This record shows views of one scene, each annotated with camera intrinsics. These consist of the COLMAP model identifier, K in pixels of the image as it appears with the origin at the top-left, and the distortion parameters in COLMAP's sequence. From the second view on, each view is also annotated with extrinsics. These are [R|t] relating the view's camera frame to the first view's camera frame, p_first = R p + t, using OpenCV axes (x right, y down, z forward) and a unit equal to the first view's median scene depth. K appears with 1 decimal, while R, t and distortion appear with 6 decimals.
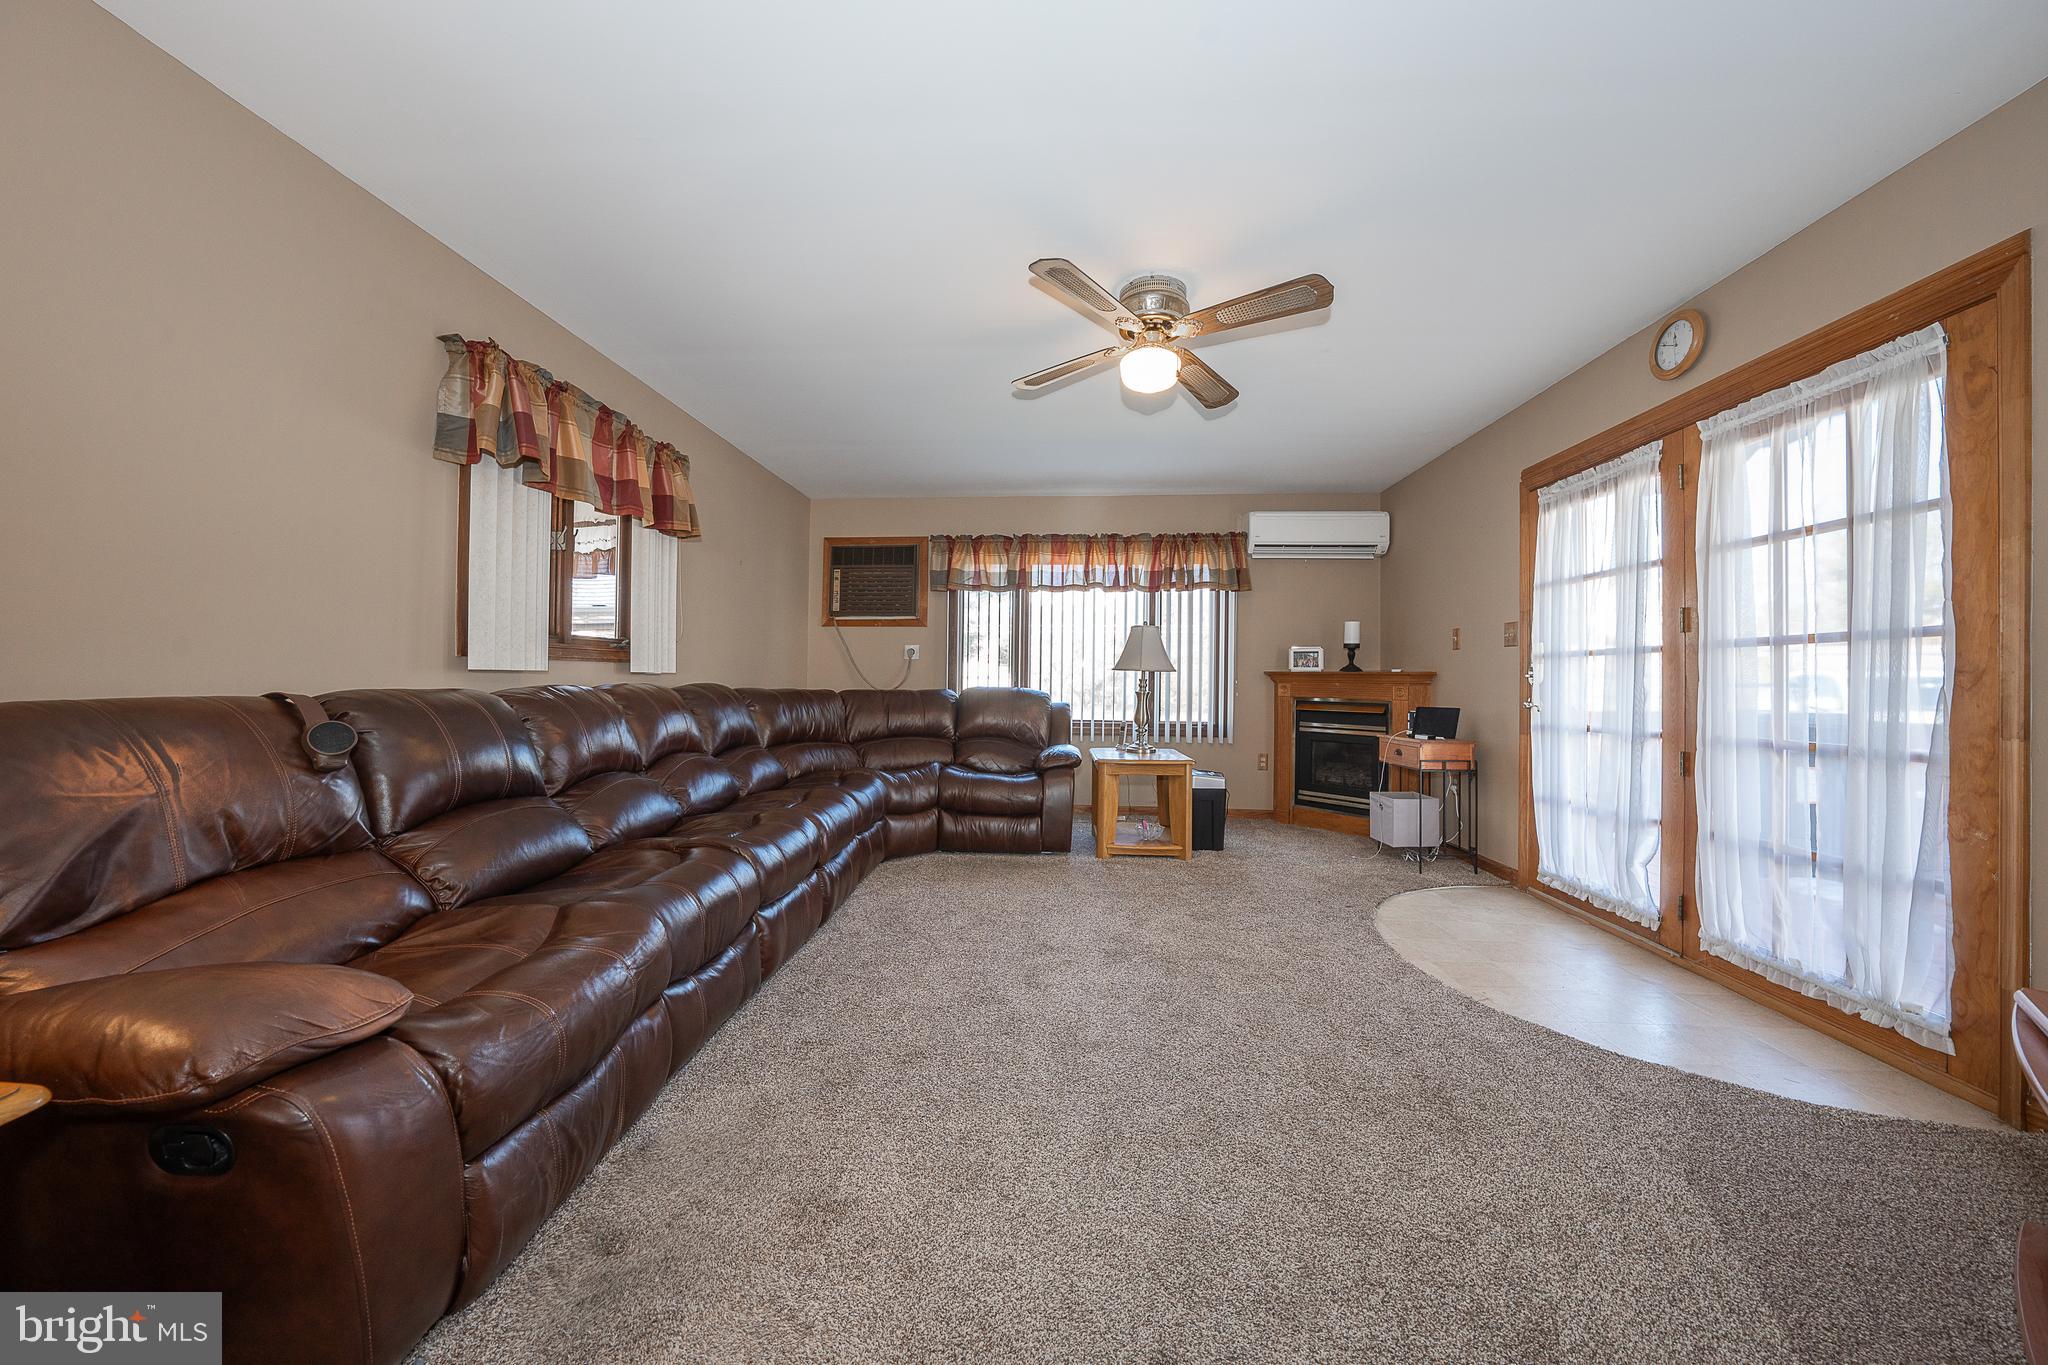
lens RADIAL K [[705.1, 0, 1025.8], [0, 705.1, 675.7], [0, 0, 1]] dist [-0.030848, 0.006703]
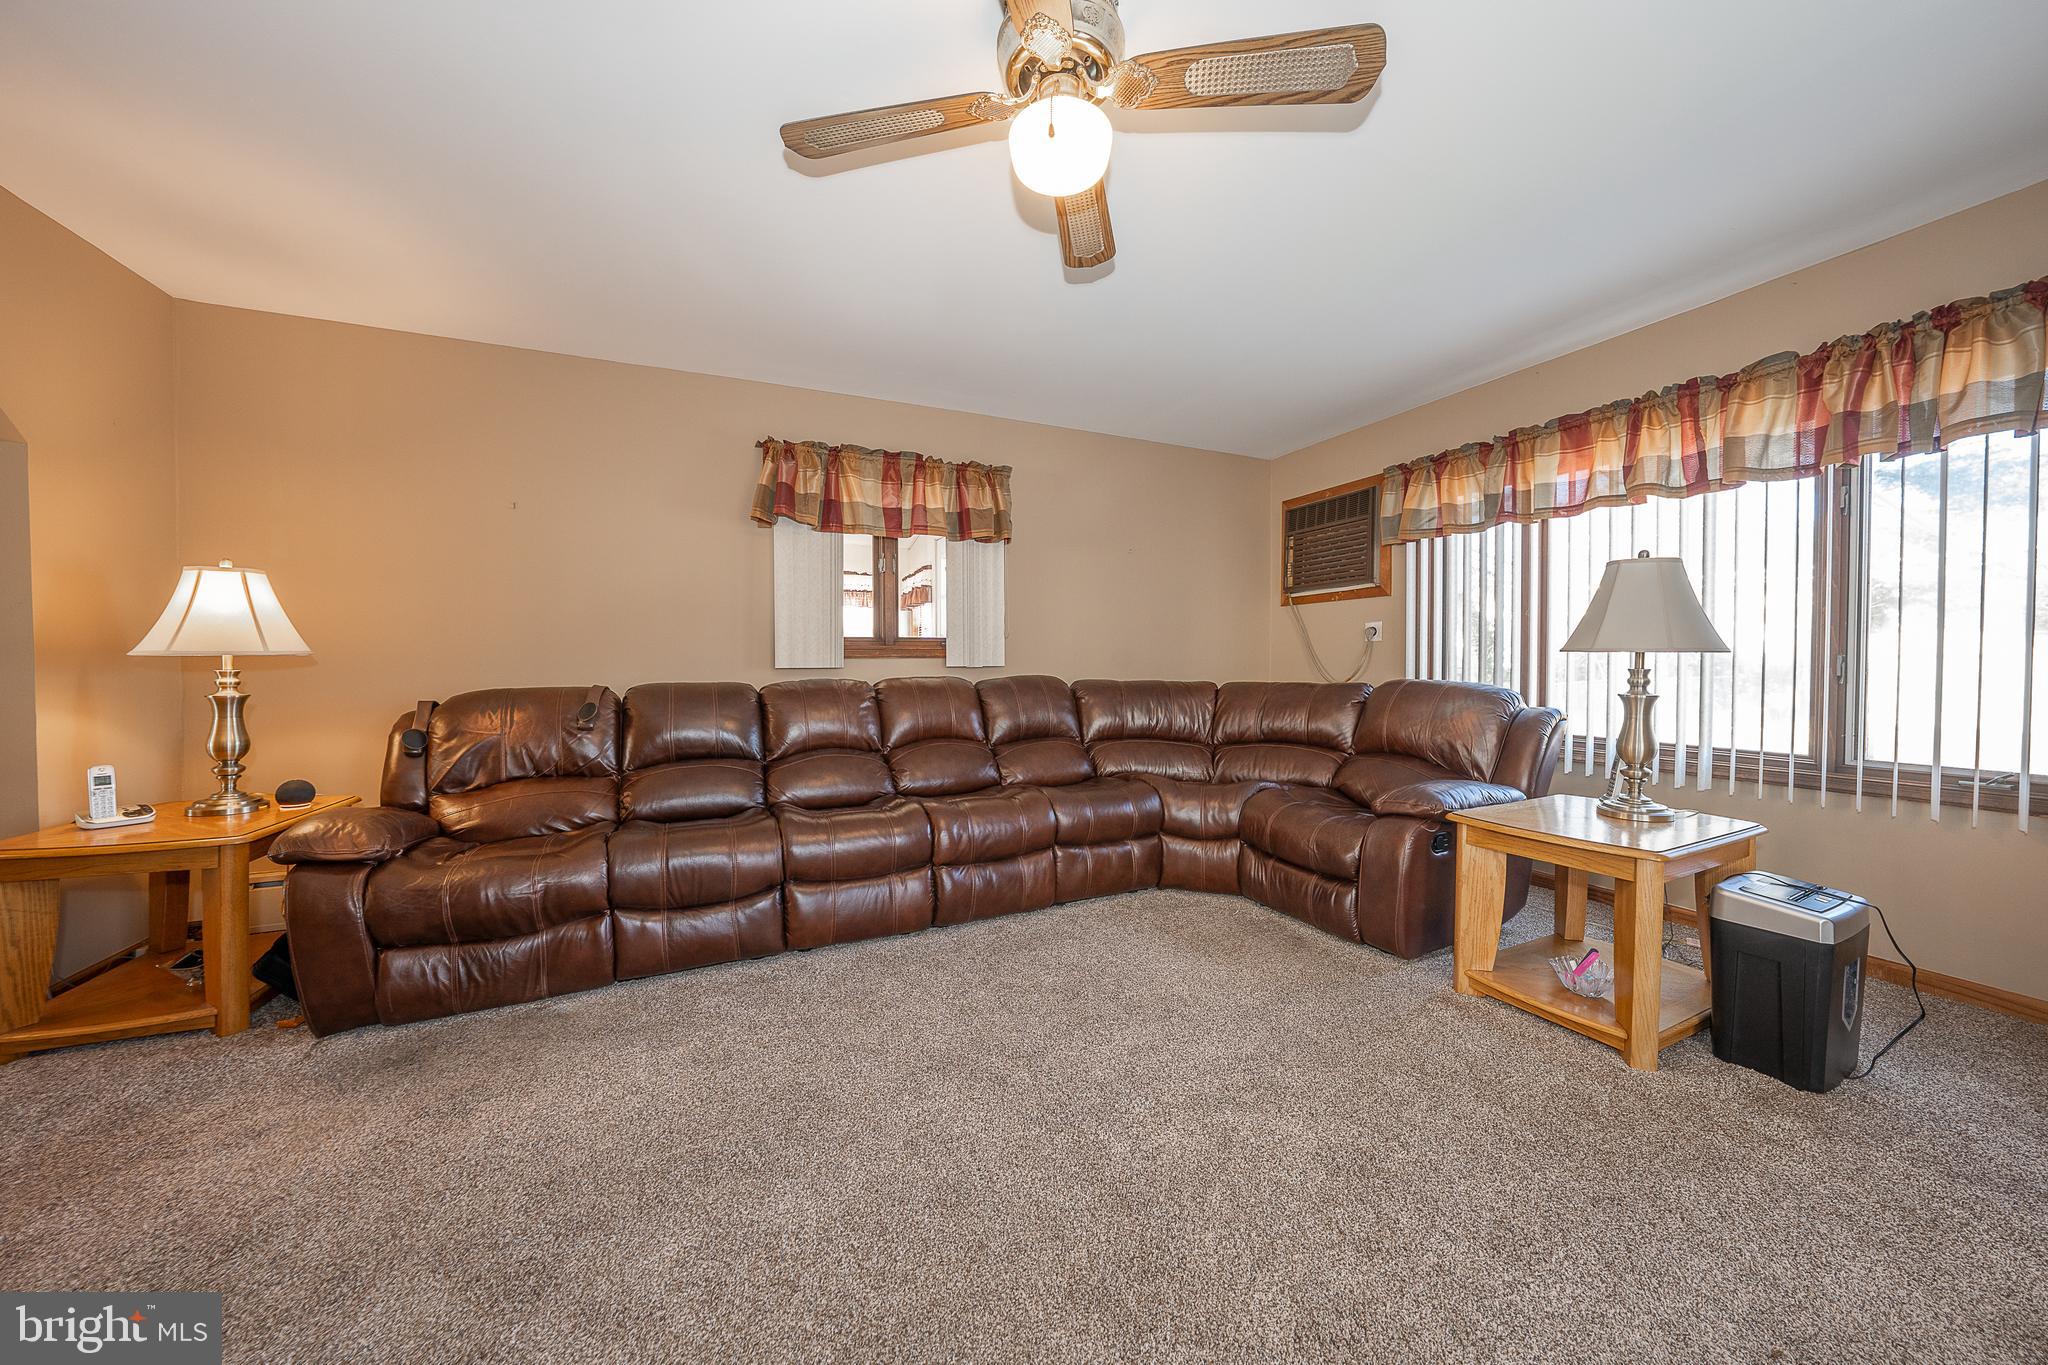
lens RADIAL K [[714.4, 0, 1021.6], [0, 714.4, 676.0], [0, 0, 1]] dist [-0.027497, 0.006258]
pose [[0.480740, 0.002214, -0.876860, 0.336171], [0.016220, 0.999803, 0.011417, -0.000771], [0.876713, -0.019712, 0.480610, 0.328680]]
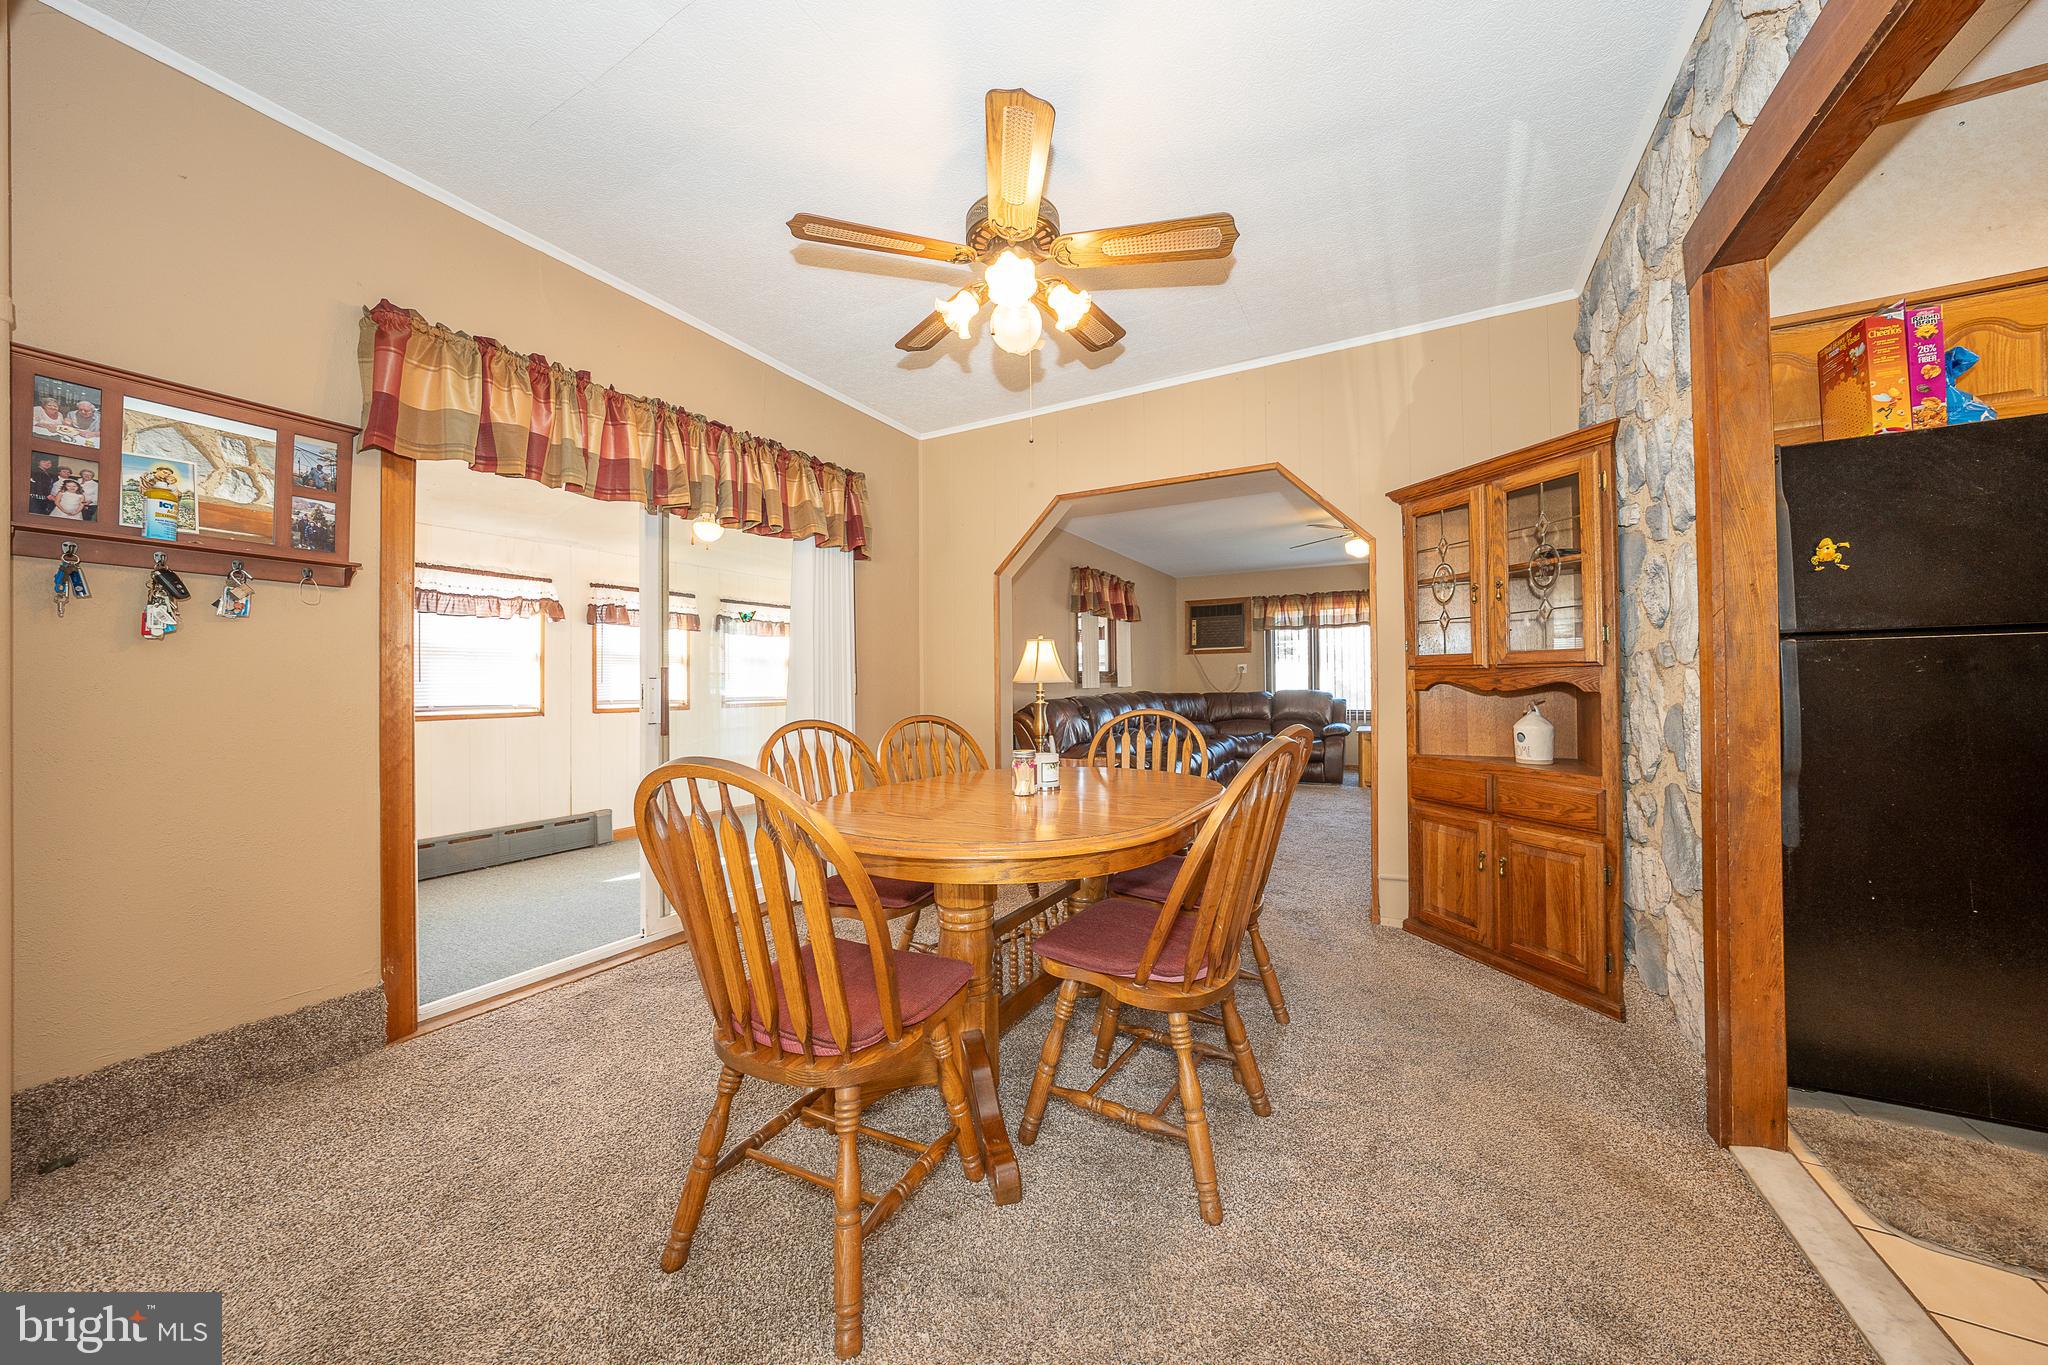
lens RADIAL K [[703.1, 0, 1027.2], [0, 703.1, 676.7], [0, 0, 1]] dist [-0.031009, 0.006311]
pose [[0.910306, -0.022018, -0.413350, 0.057350], [0.022171, 0.999744, -0.004428, -0.019801], [0.413342, -0.005134, 0.910561, -0.707818]]
